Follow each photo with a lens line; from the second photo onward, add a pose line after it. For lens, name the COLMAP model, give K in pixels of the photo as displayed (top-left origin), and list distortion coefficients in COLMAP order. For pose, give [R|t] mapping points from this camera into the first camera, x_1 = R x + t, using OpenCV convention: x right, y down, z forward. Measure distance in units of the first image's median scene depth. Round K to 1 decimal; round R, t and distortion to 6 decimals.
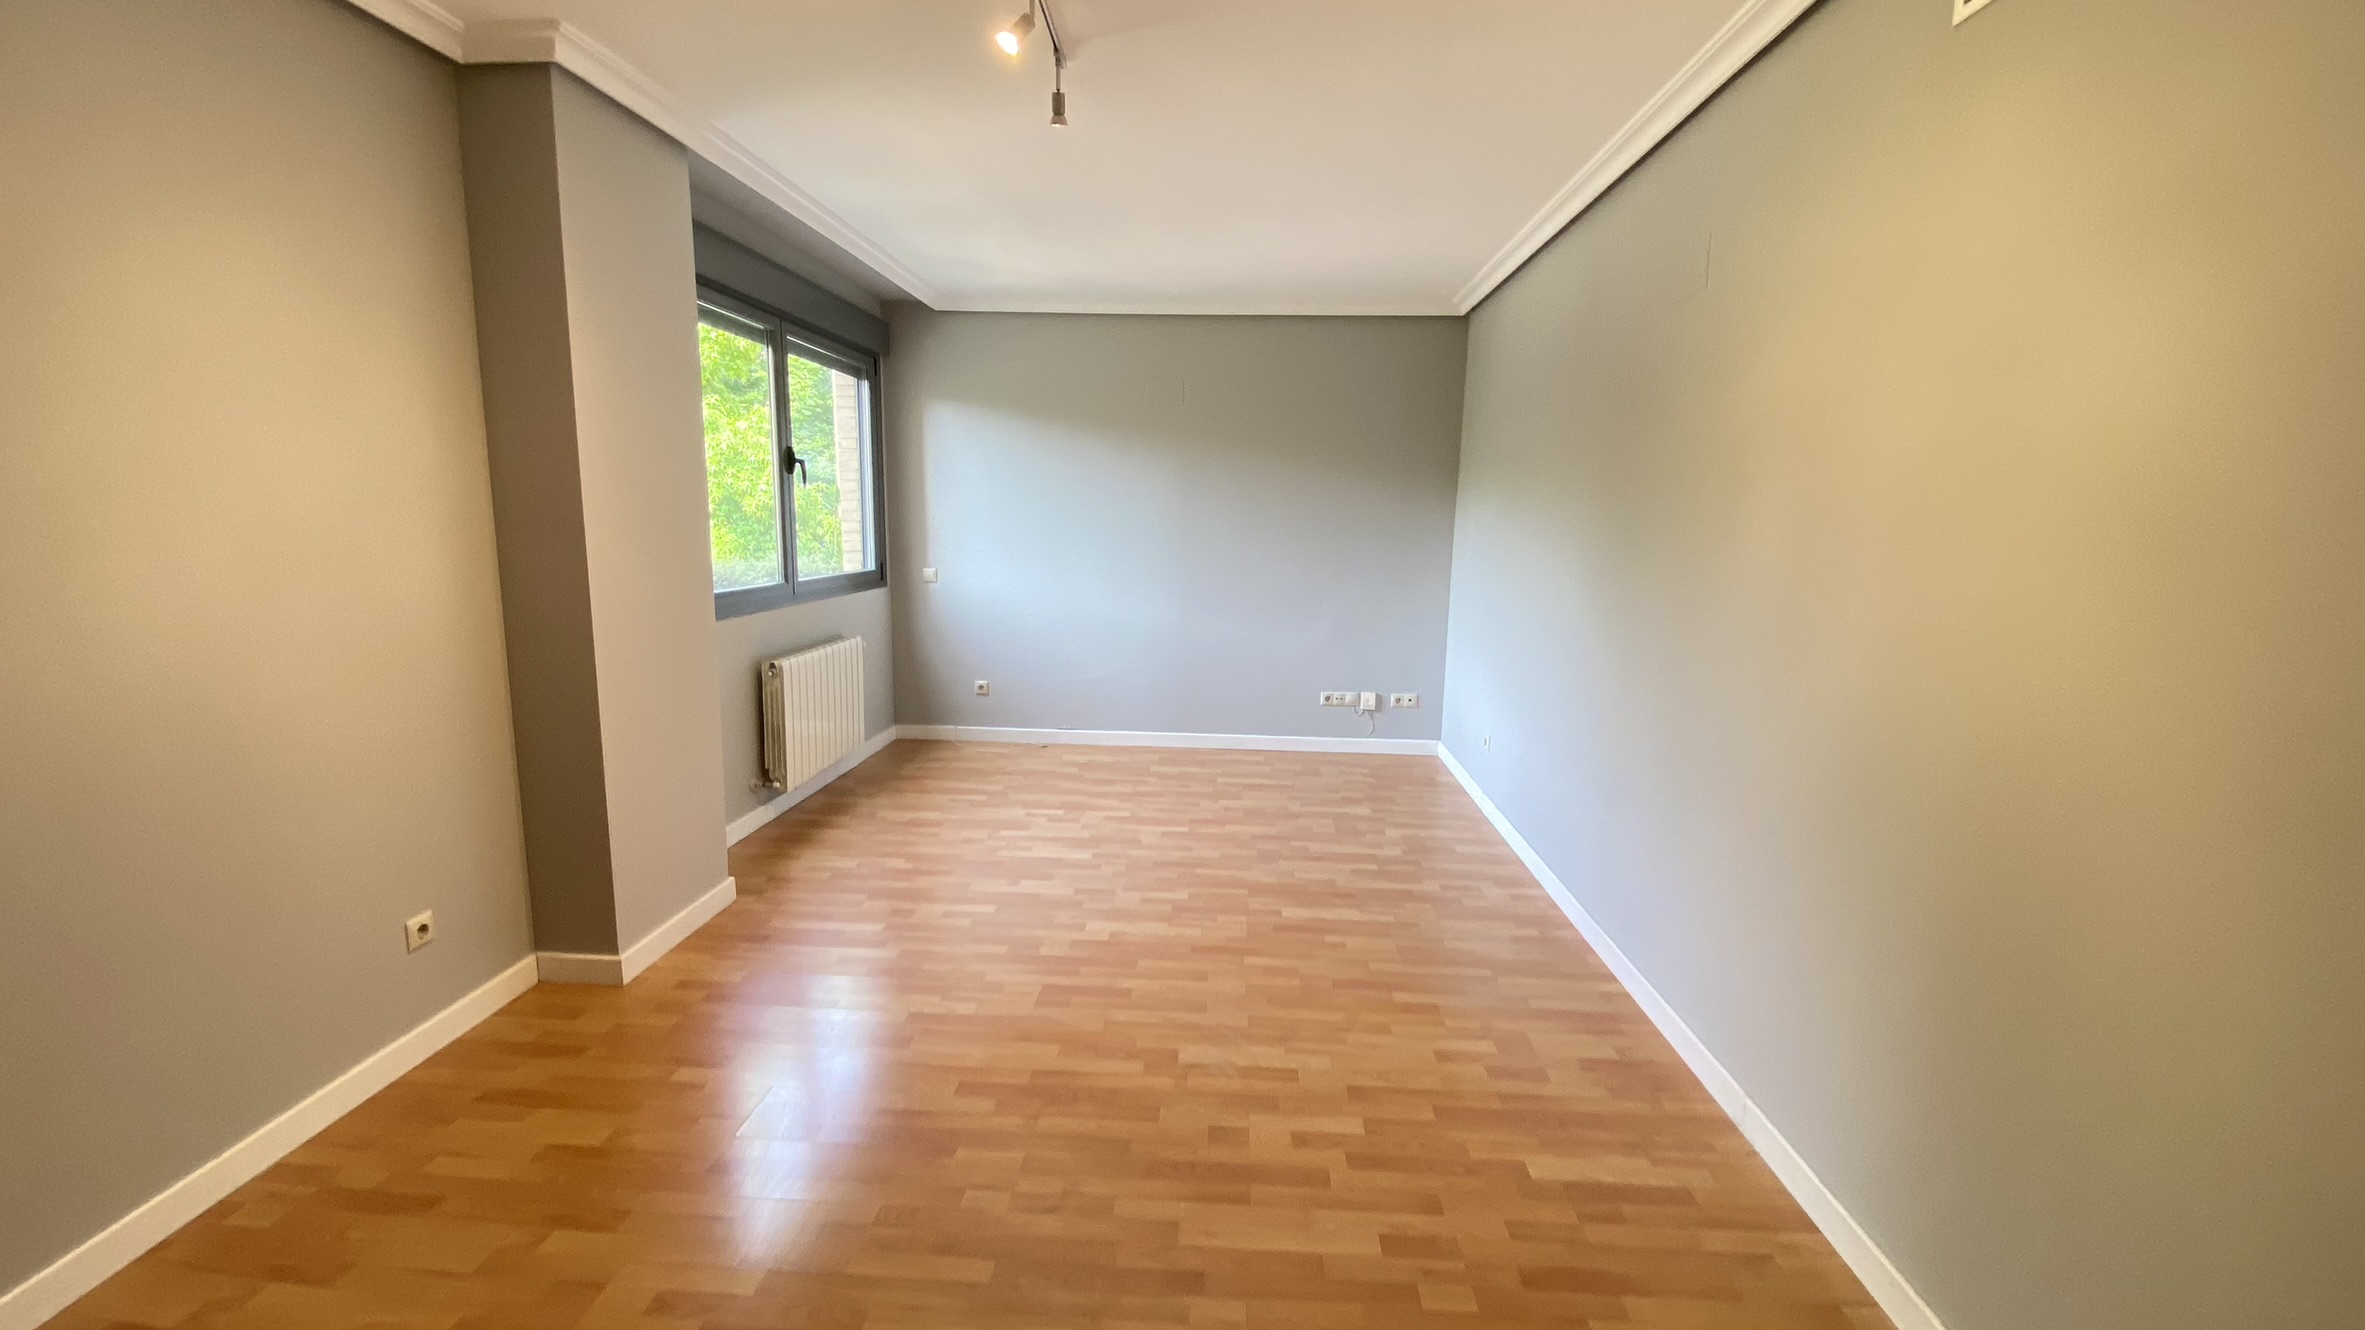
lens RADIAL K [[961.8, 0, 1182.8], [0, 961.8, 663.7], [0, 0, 1]] dist [0.004042, -0.004274]
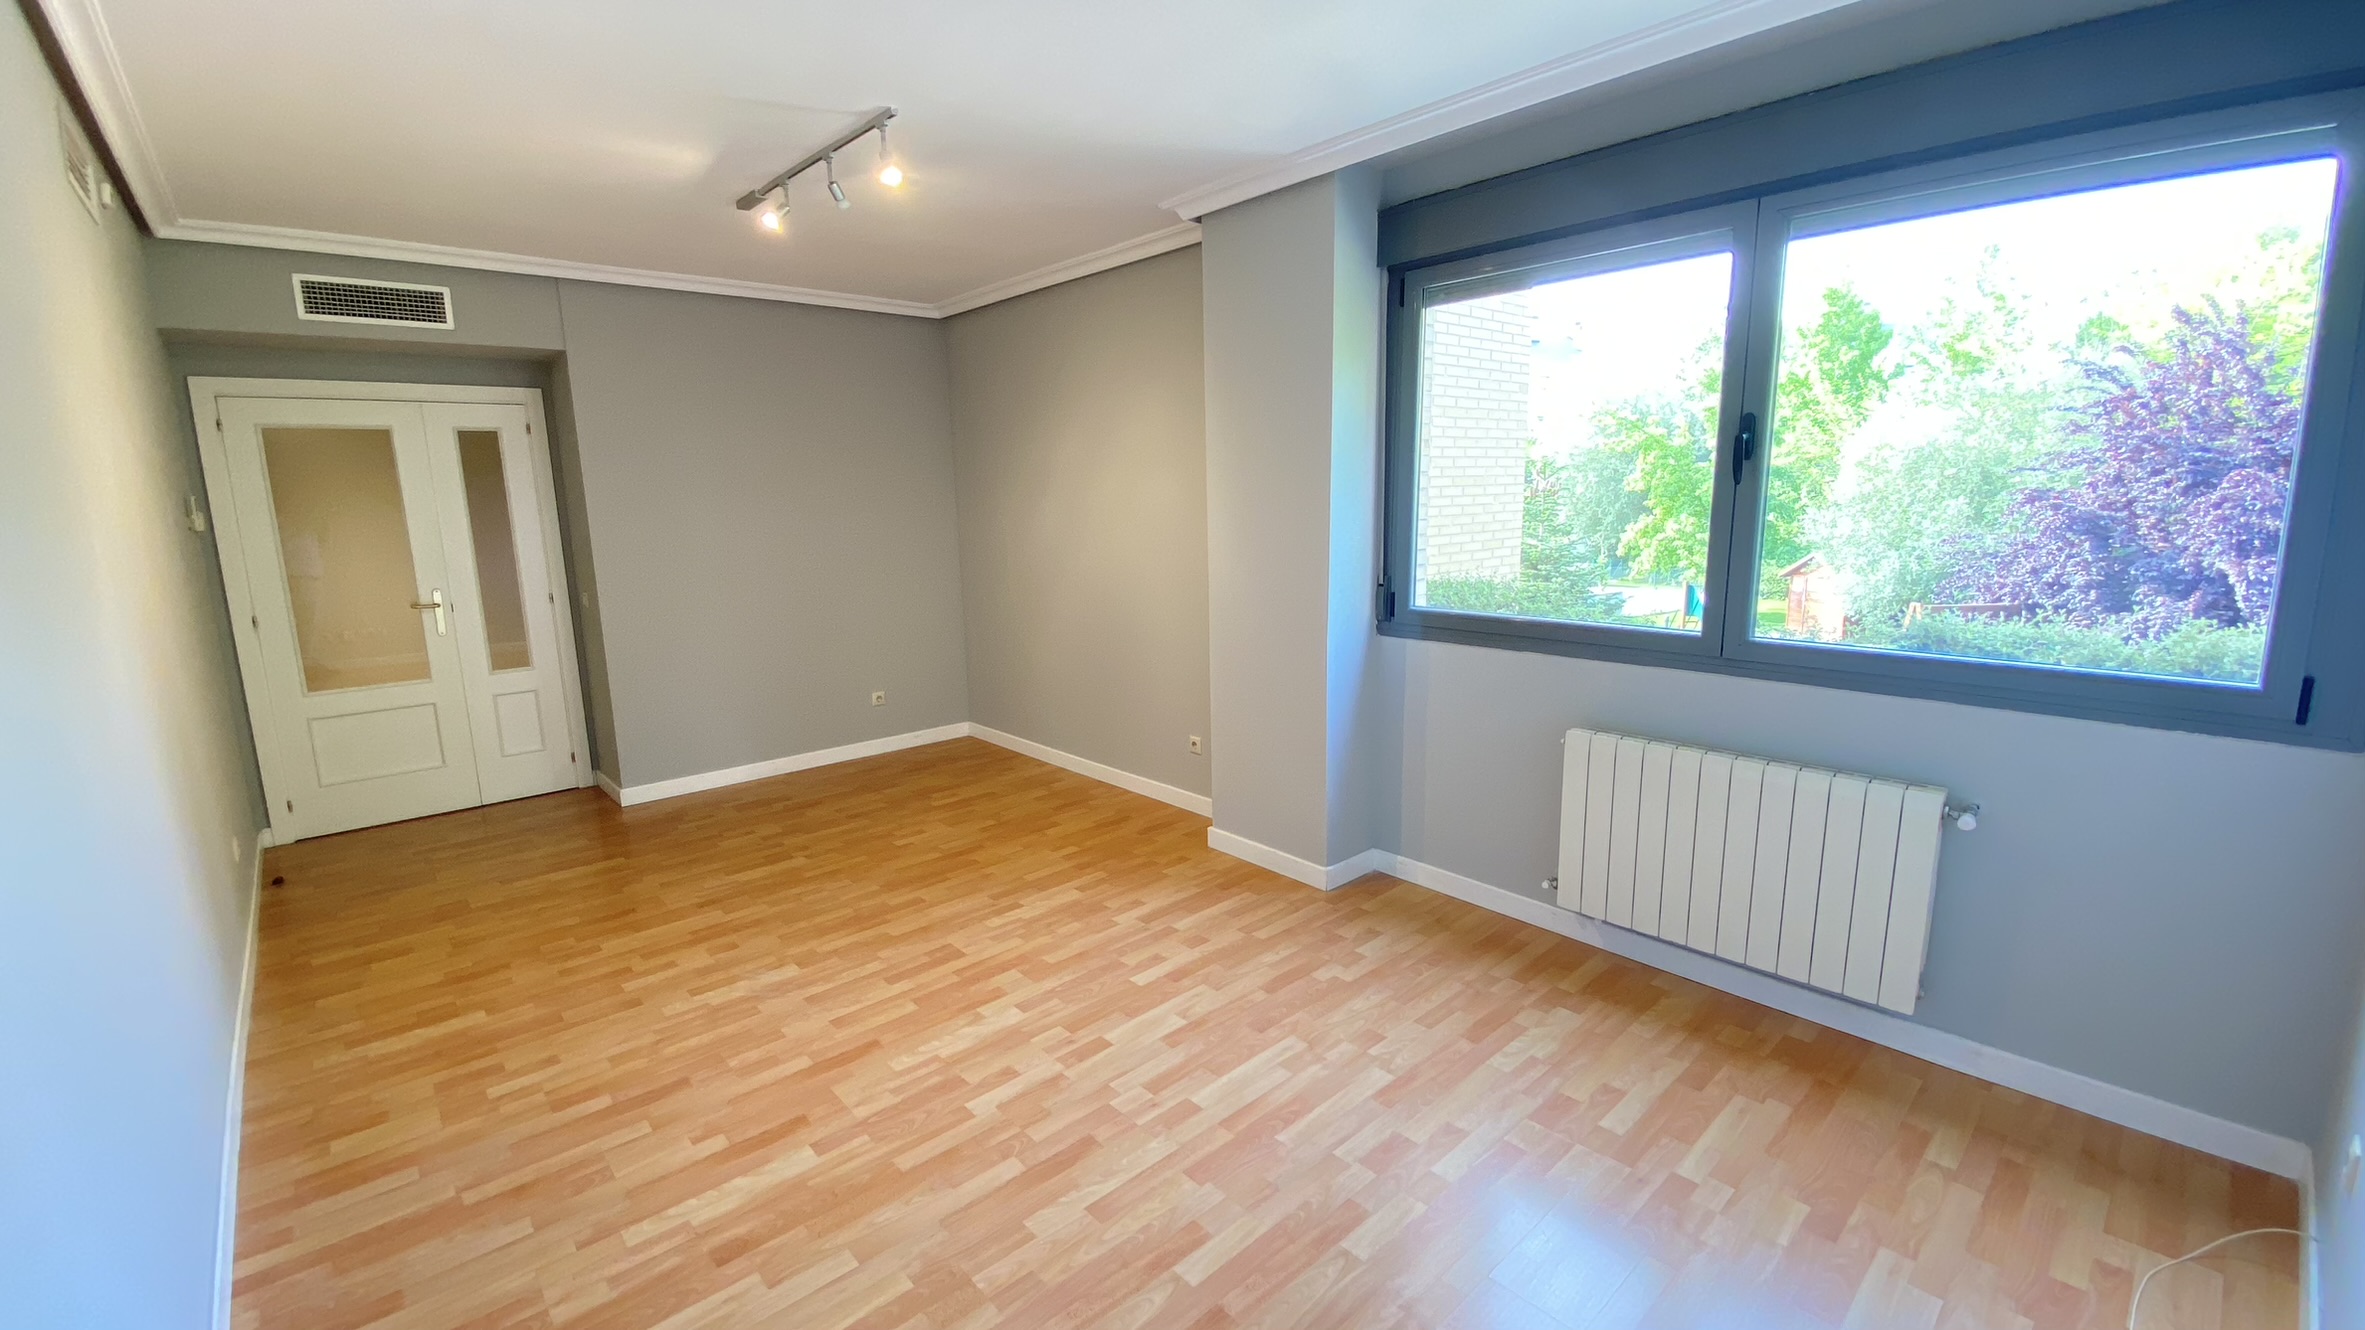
lens RADIAL K [[961.8, 0, 1197.5], [0, 961.8, 659.1], [0, 0, 1]] dist [0.004042, -0.004274]
pose [[-0.693297, 0.132592, -0.708349, 0.429519], [-0.102286, 0.954872, 0.278851, -0.343638], [0.713356, 0.265781, -0.648447, 1.905422]]
